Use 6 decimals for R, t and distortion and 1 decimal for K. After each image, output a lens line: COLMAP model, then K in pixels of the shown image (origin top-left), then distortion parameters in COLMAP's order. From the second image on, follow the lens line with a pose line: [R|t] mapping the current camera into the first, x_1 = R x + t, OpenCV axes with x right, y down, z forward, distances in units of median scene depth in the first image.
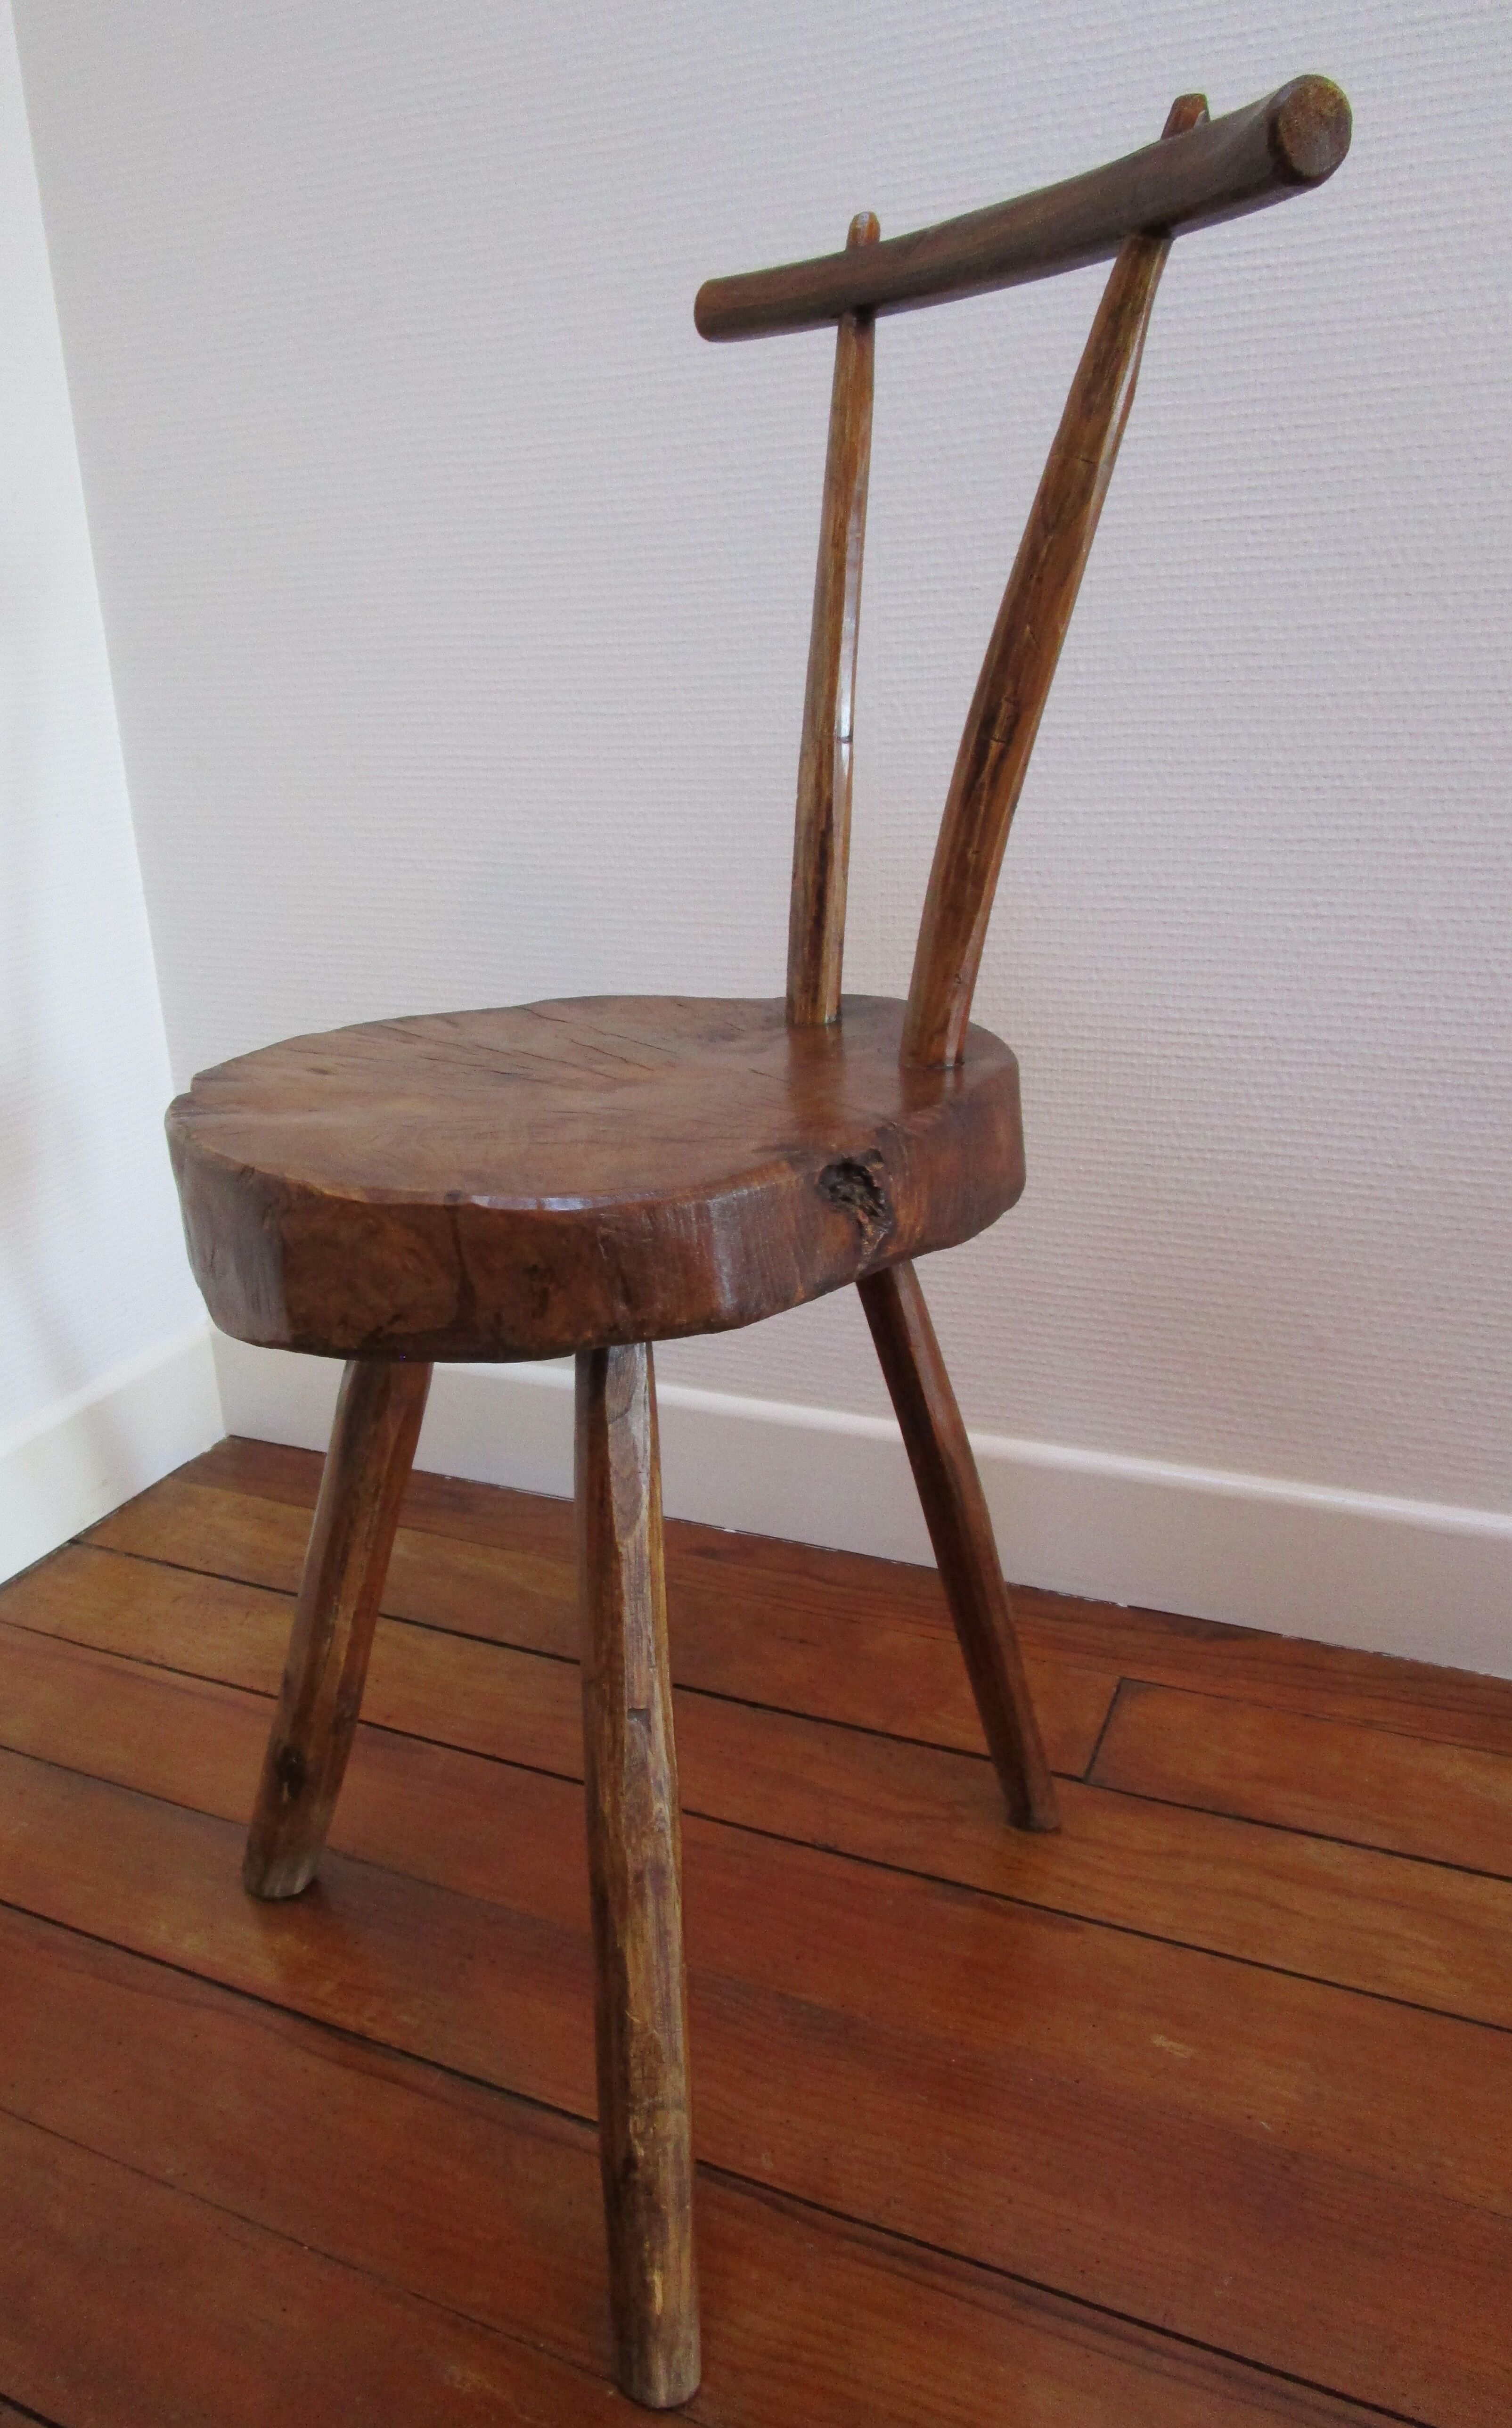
lens RADIAL K [[1746.8, 0, 602.0], [0, 1746.8, 1202.8], [0, 0, 1]] dist [-0.029930, 0.006211]
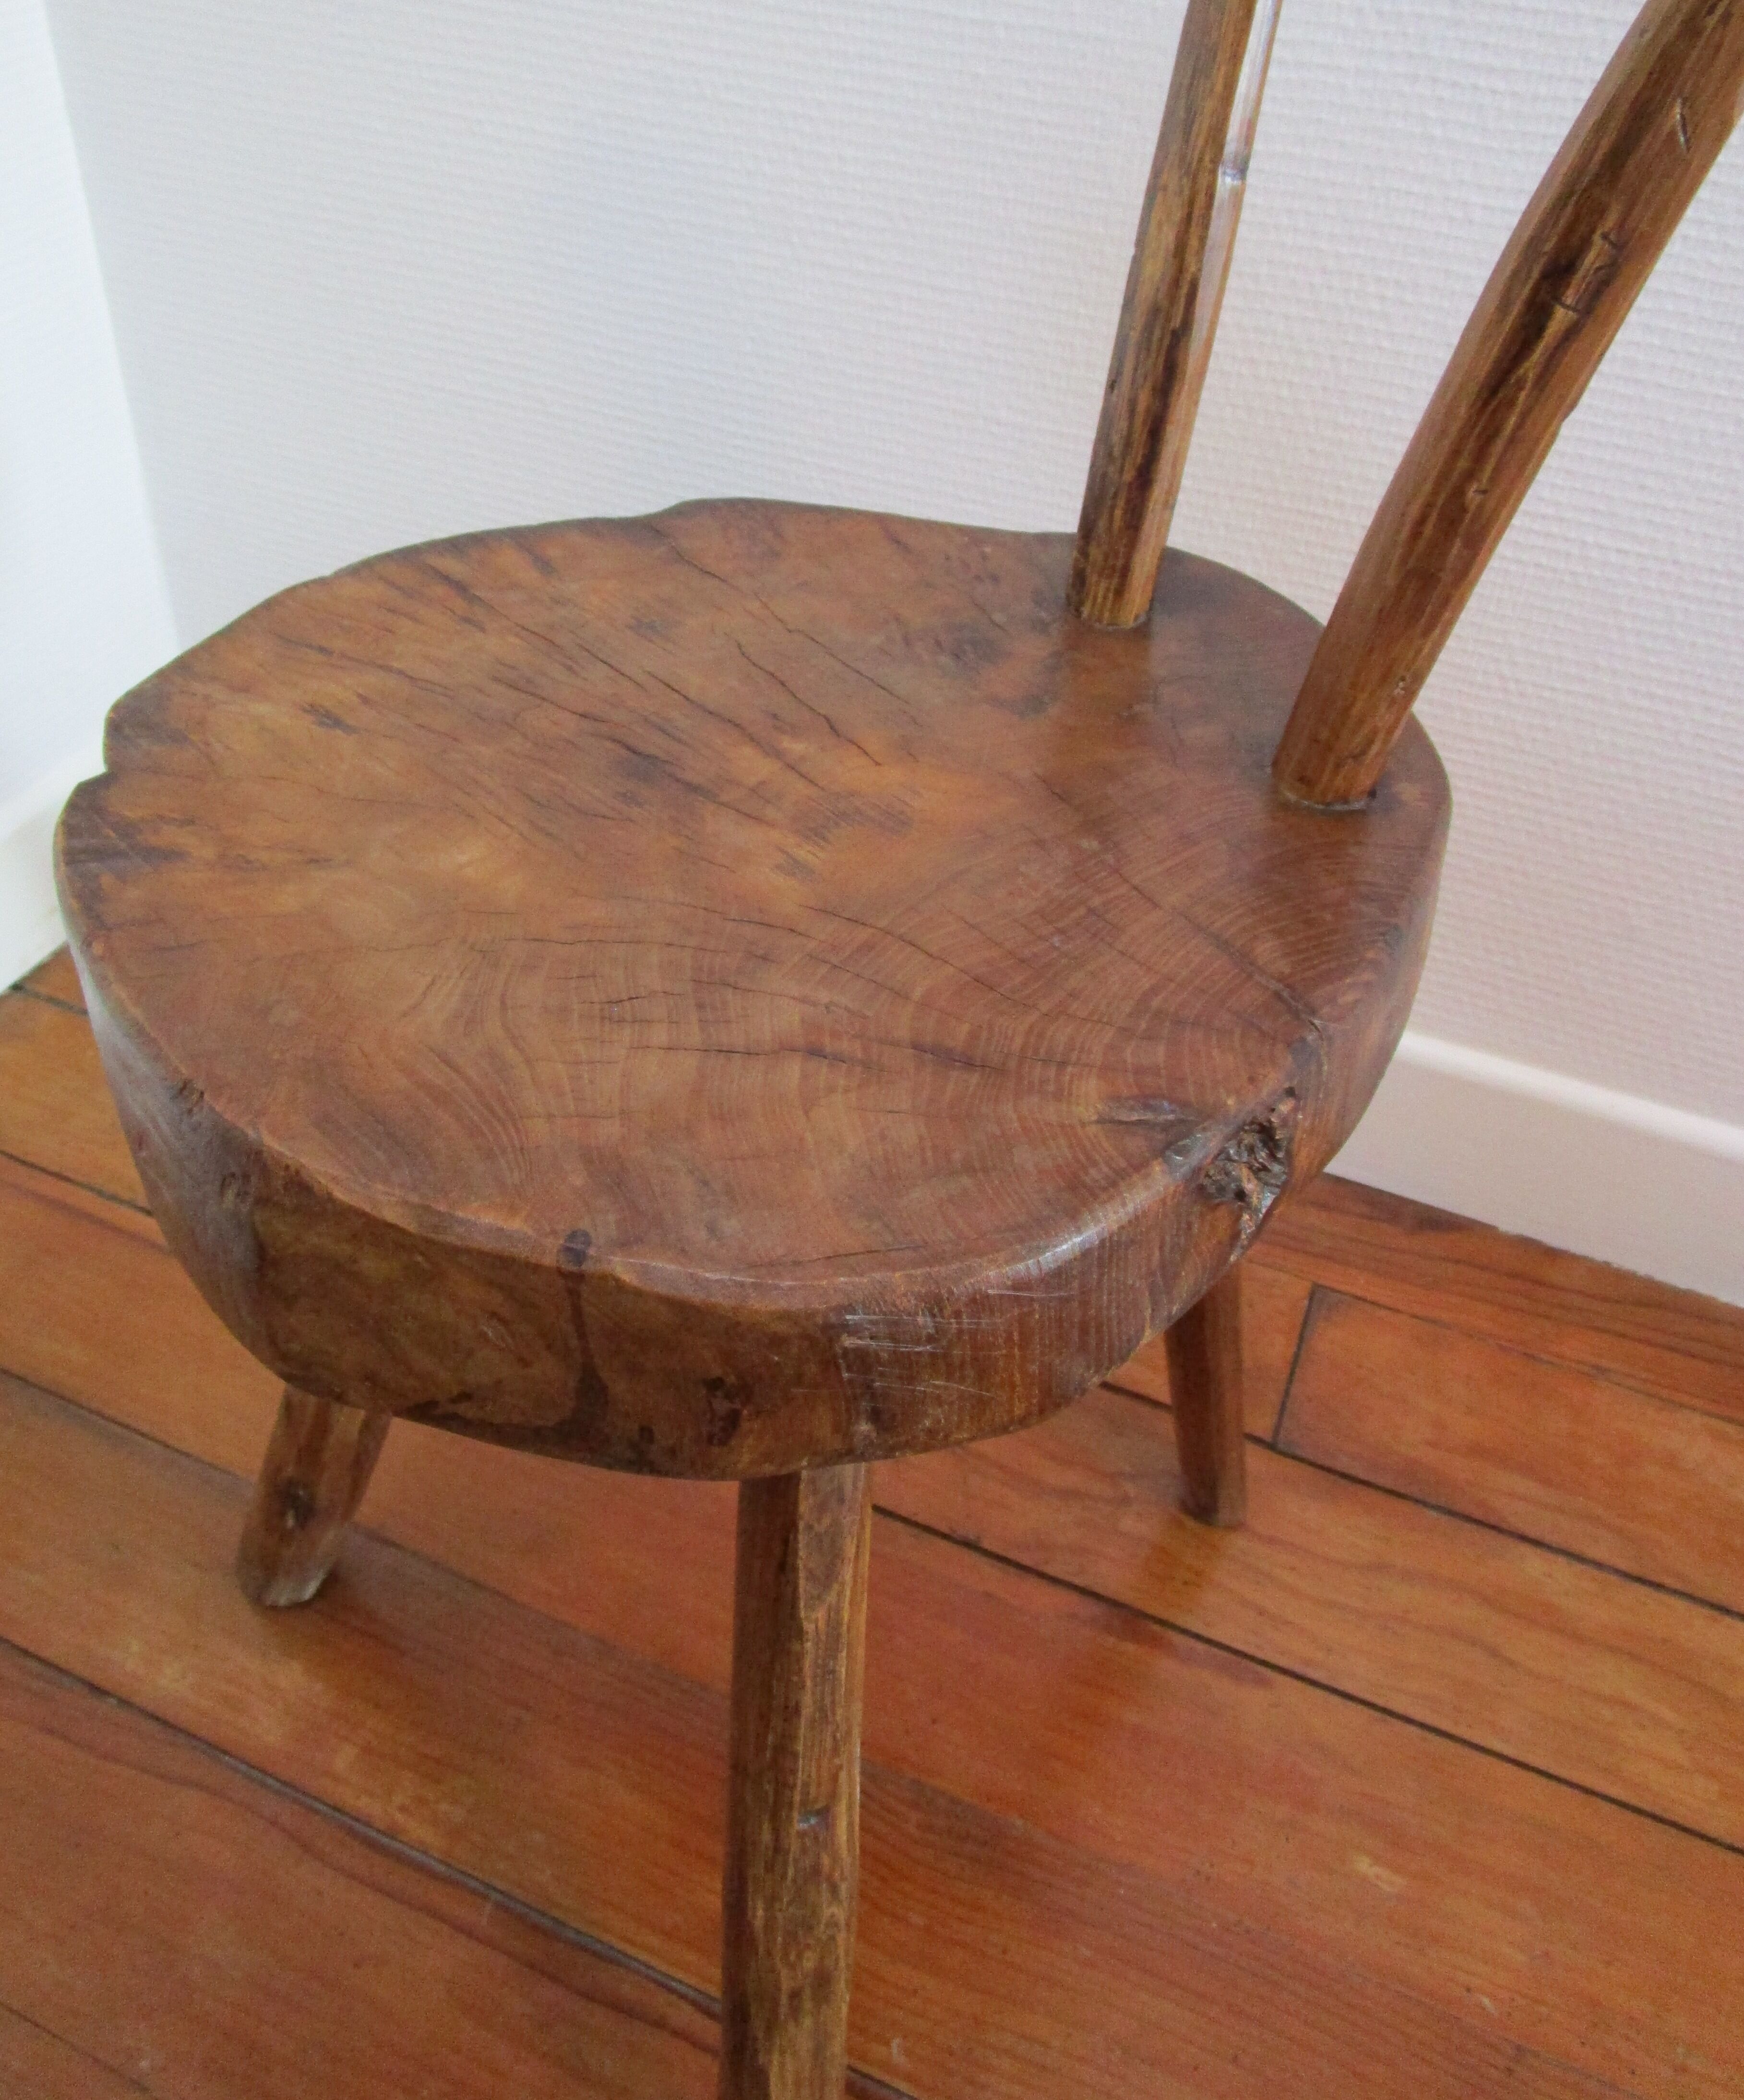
lens RADIAL K [[1772.7, 0, 812.5], [0, 1772.7, 855.4], [0, 0, 1]] dist [-0.030678, 0.007960]
pose [[0.993003, 0.044285, 0.109472, -0.048729], [-0.076073, 0.948931, 0.306174, -0.186126], [-0.090322, -0.312359, 0.945660, 0.320600]]
